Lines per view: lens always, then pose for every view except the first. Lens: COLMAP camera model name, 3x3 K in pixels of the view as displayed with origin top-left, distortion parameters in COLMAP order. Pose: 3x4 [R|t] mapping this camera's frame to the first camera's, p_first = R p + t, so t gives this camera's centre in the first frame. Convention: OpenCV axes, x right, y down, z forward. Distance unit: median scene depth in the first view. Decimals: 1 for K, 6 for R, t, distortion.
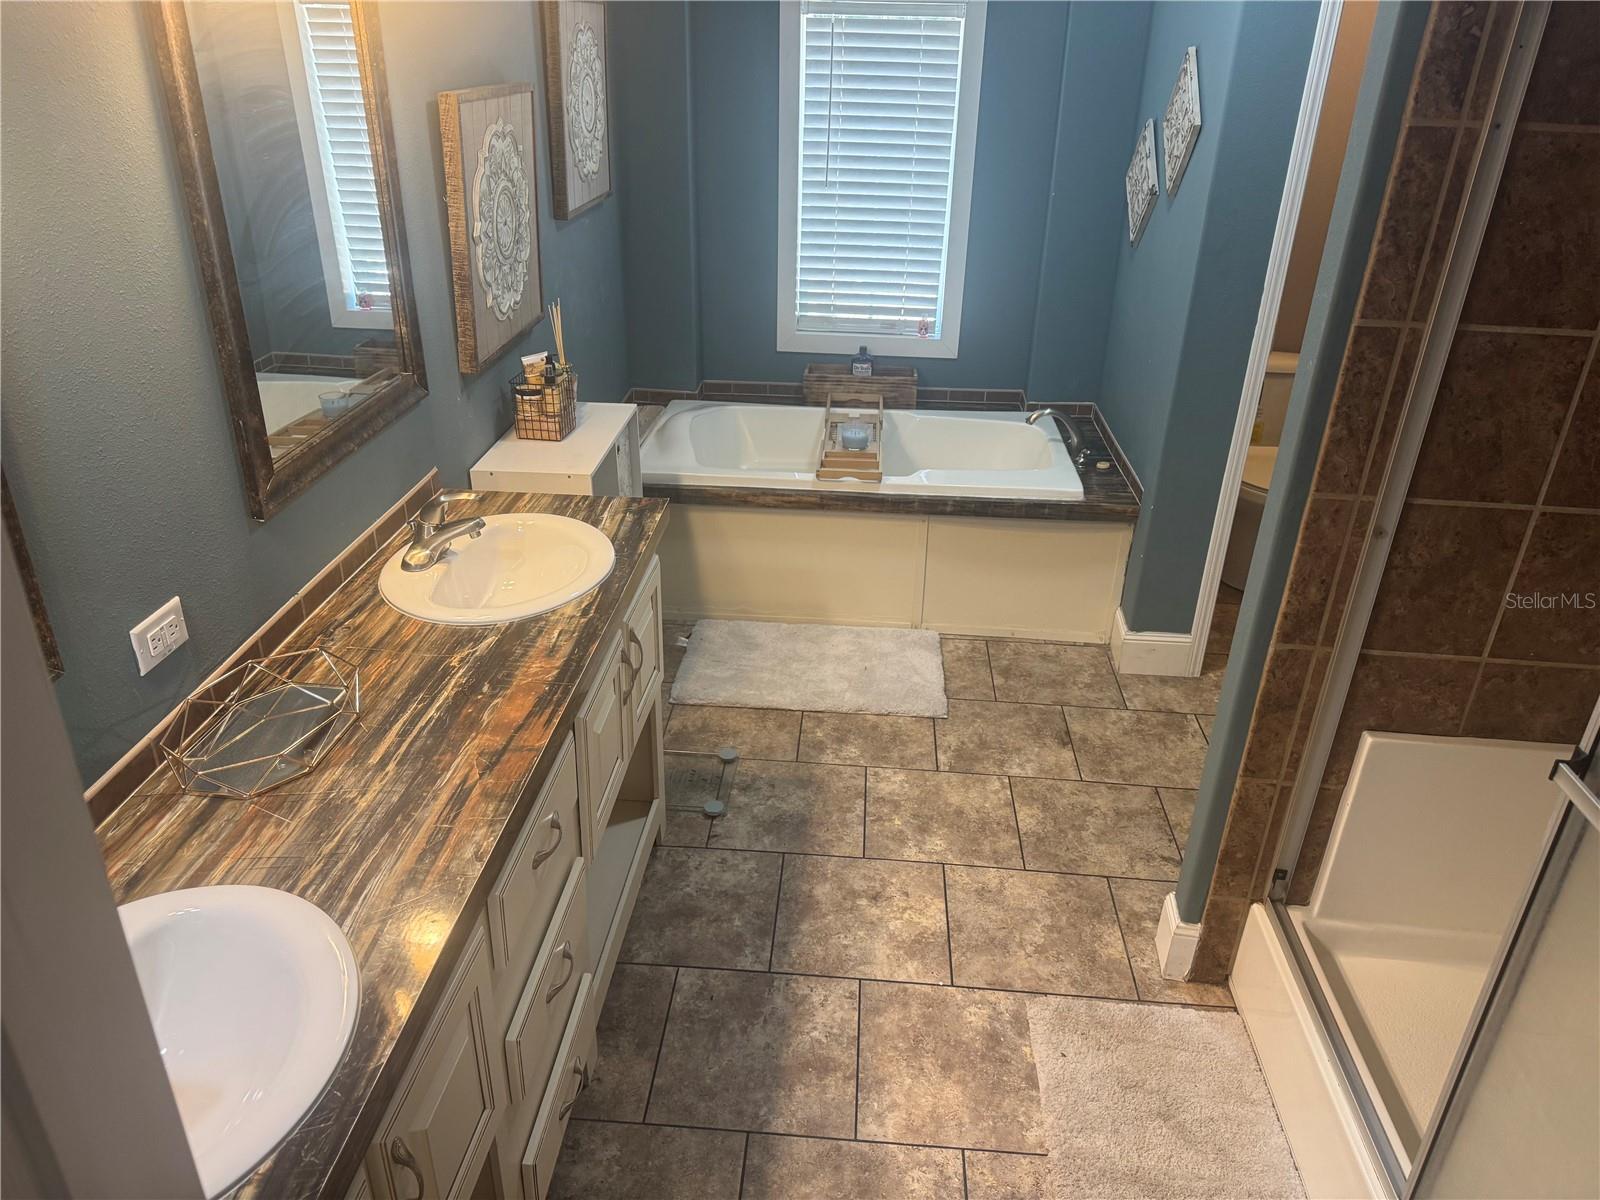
lens RADIAL K [[1116.6, 0, 802.4], [0, 1116.6, 605.3], [0, 0, 1]] dist [0.130667, -0.204819]
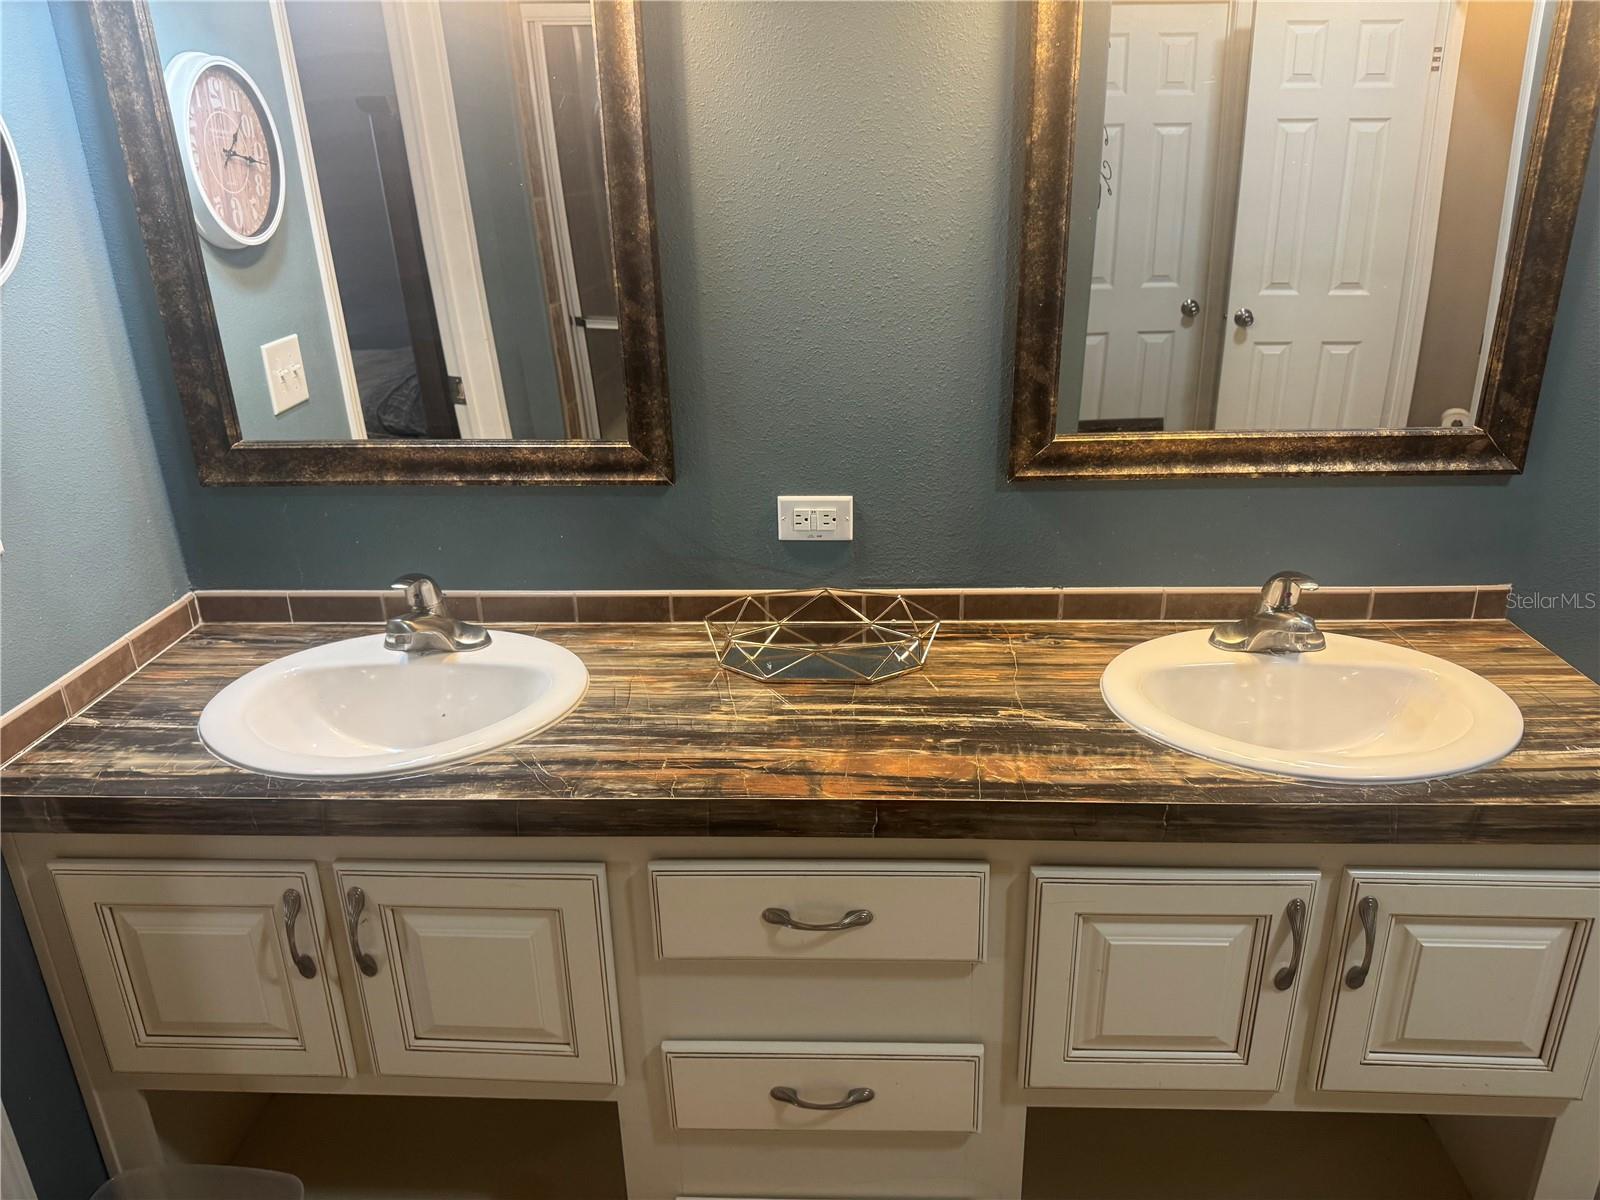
lens RADIAL K [[1102.4, 0, 800.0], [0, 1102.4, 600.0], [0, 0, 1]] dist [0.073466, -0.097902]
pose [[0.019559, 0.343233, -0.939046, 0.261373], [-0.427523, 0.851900, 0.302475, -0.128349], [0.903793, 0.395547, 0.163402, 0.502219]]
